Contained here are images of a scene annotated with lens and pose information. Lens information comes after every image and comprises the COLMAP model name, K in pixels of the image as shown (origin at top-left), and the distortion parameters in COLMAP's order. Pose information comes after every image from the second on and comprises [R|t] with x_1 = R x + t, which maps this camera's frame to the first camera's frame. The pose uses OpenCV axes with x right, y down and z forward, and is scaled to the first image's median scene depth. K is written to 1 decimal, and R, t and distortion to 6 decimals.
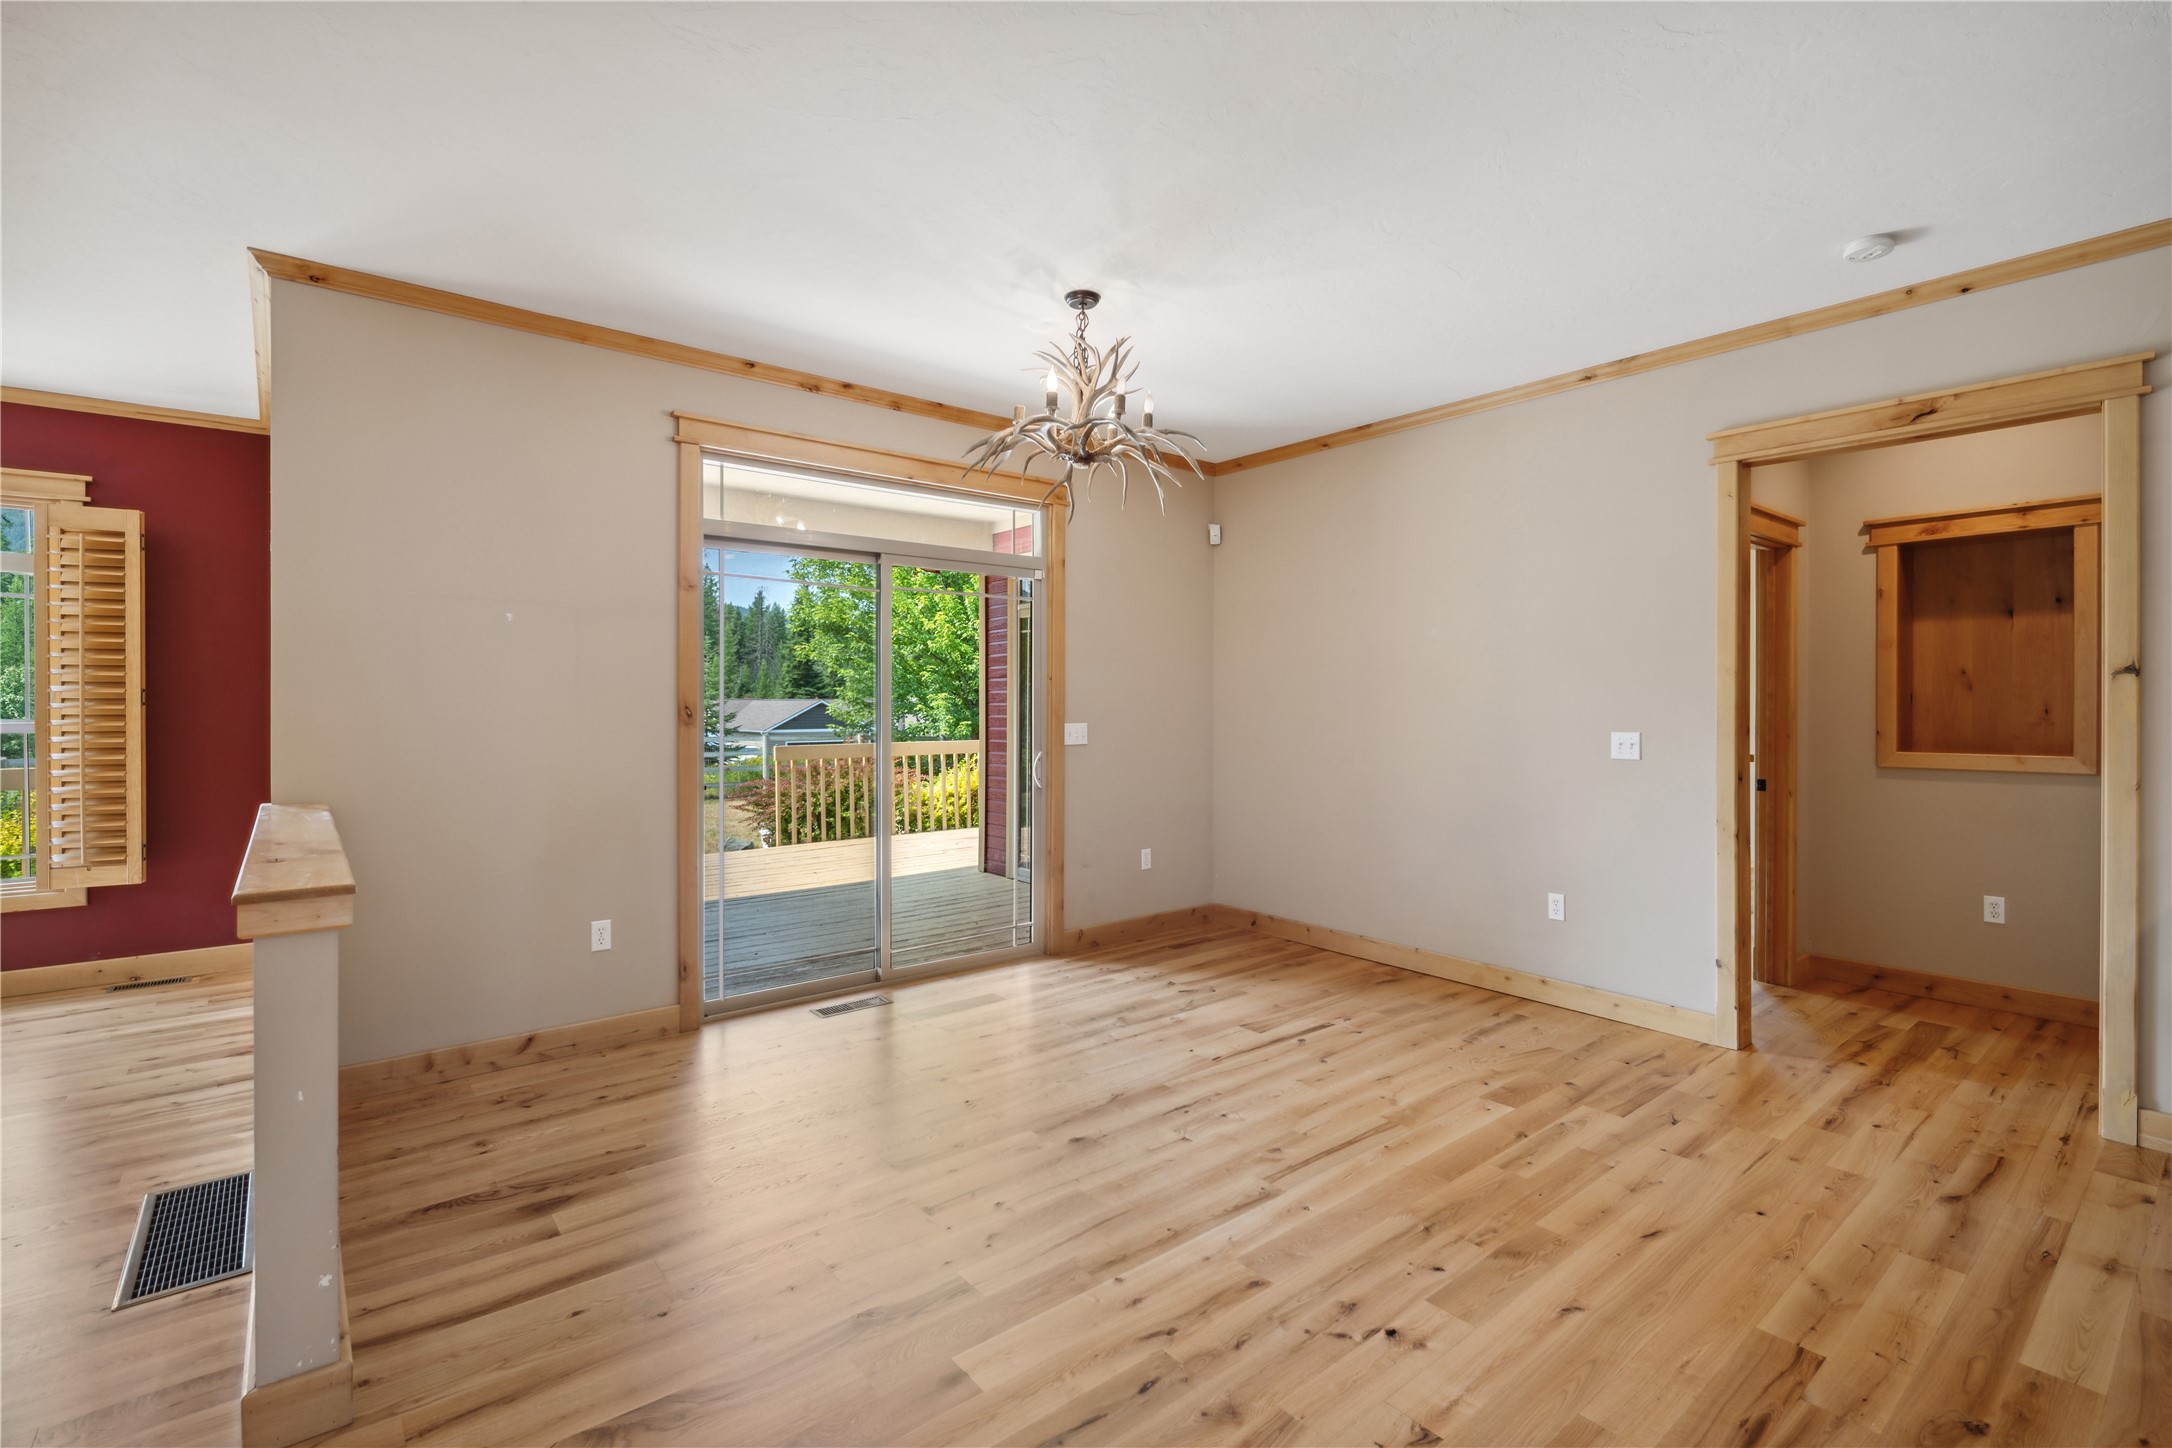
lens RADIAL K [[975.5, 0, 1079.5], [0, 975.5, 714.8], [0, 0, 1]] dist [0.000660, 0.000008]
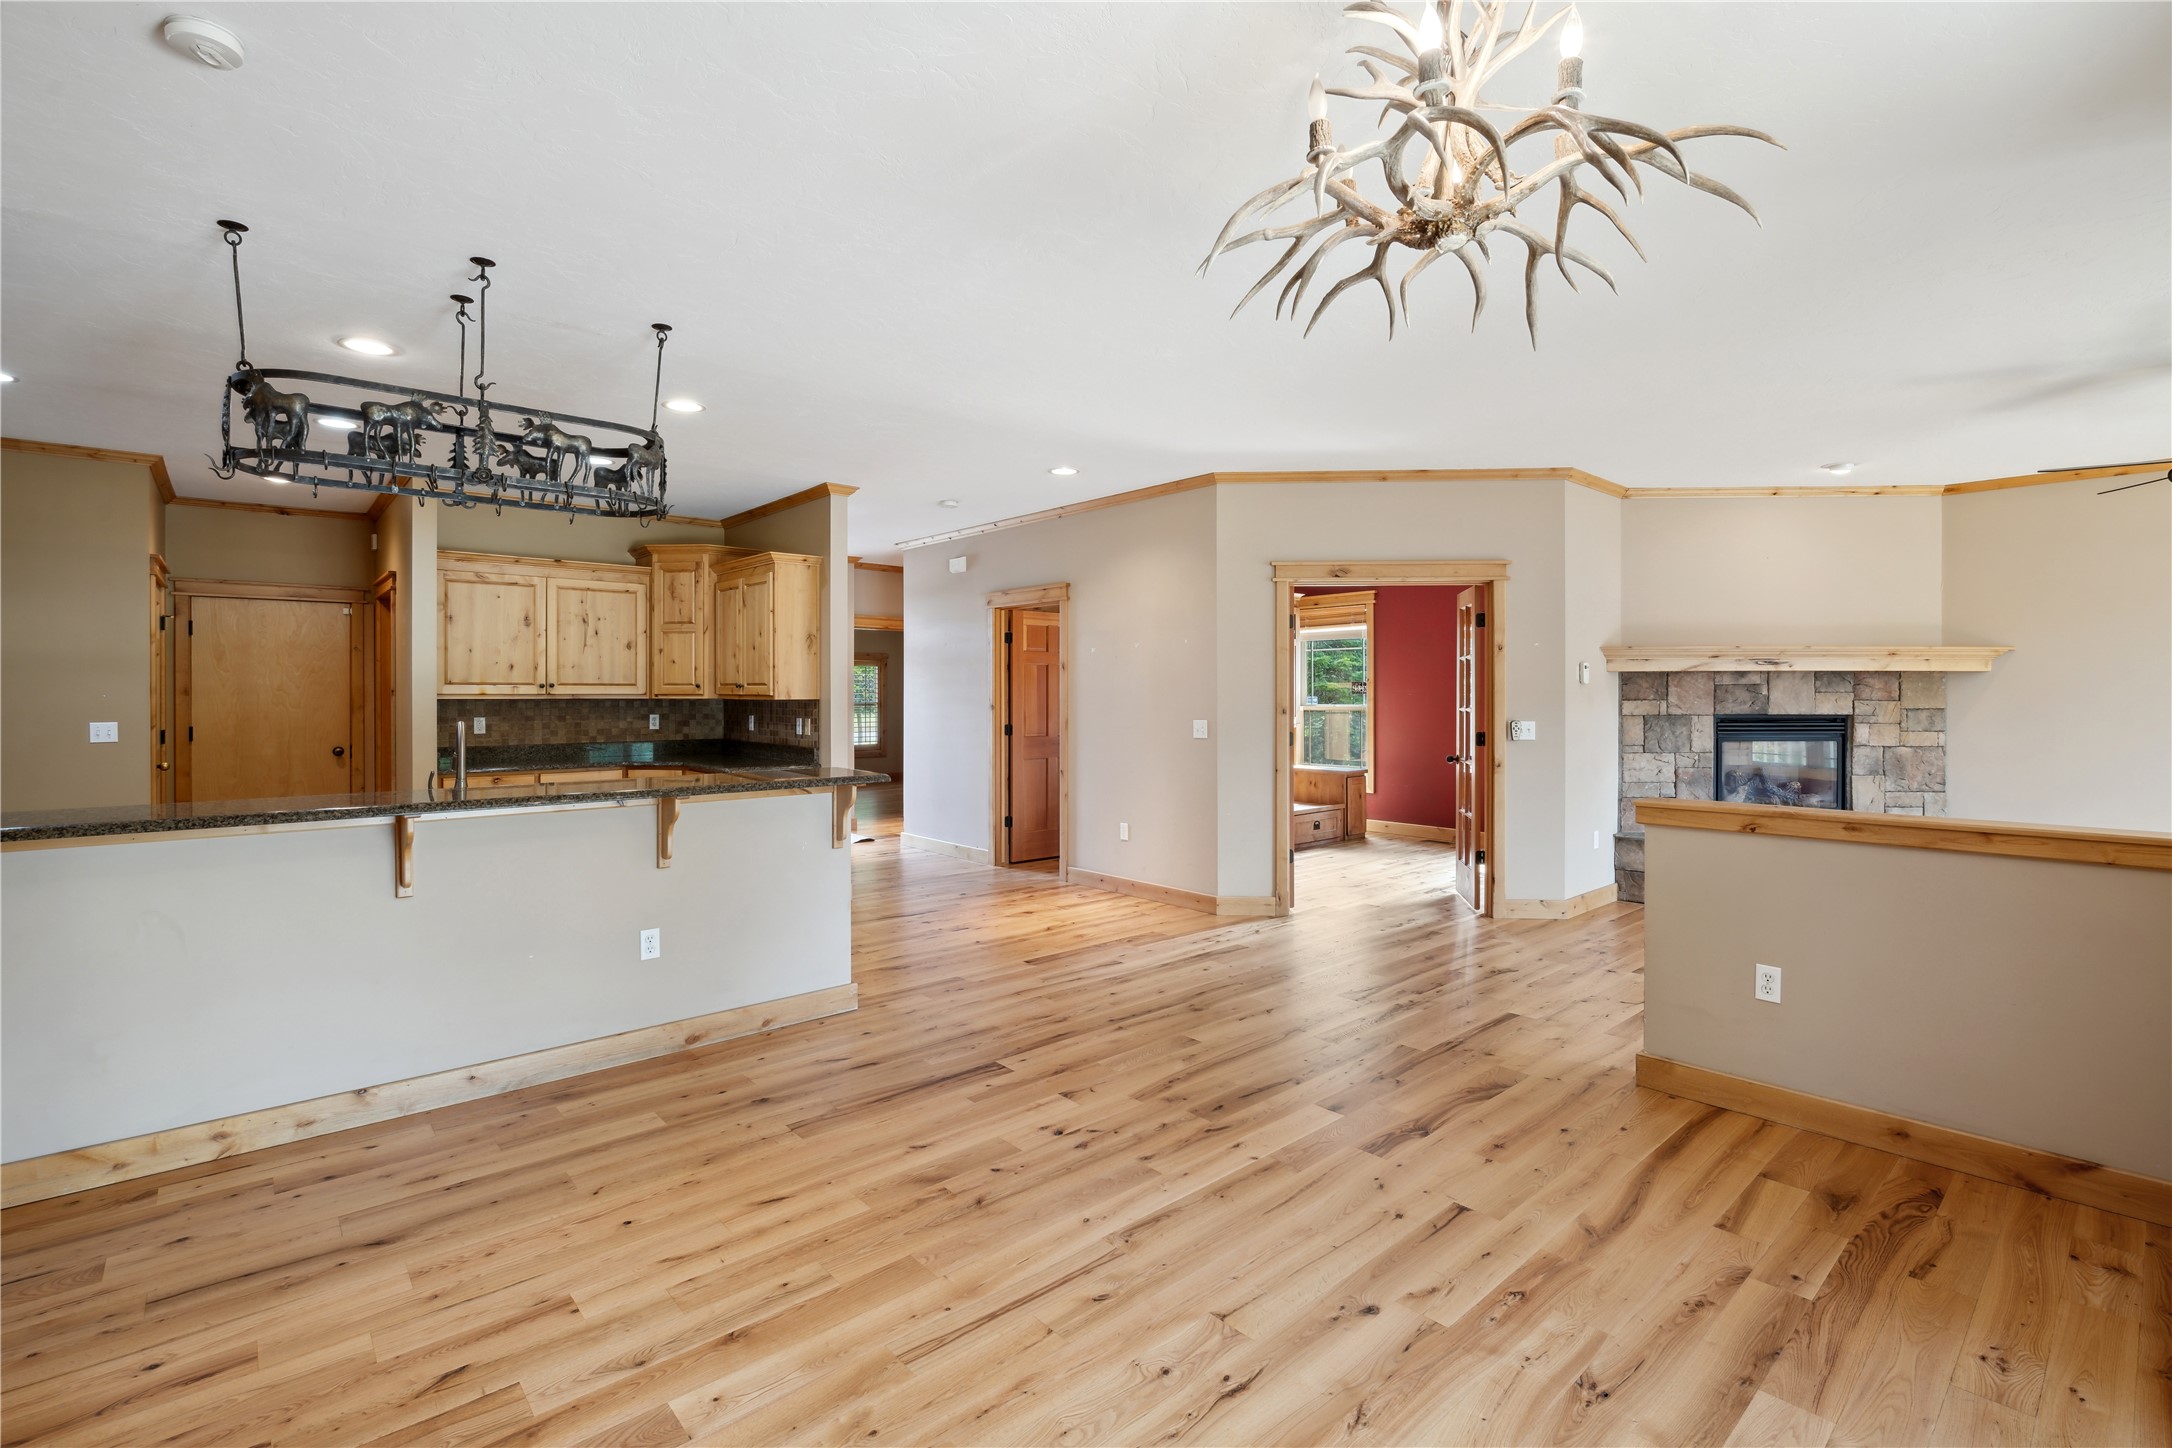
lens RADIAL K [[975.5, 0, 1080.2], [0, 975.5, 700.8], [0, 0, 1]] dist [0.000660, 0.000008]
pose [[-0.999310, 0.001500, -0.037114, 0.276457], [0.001096, 0.999940, 0.010889, -0.027357], [0.037129, 0.010841, -0.999252, 1.988112]]
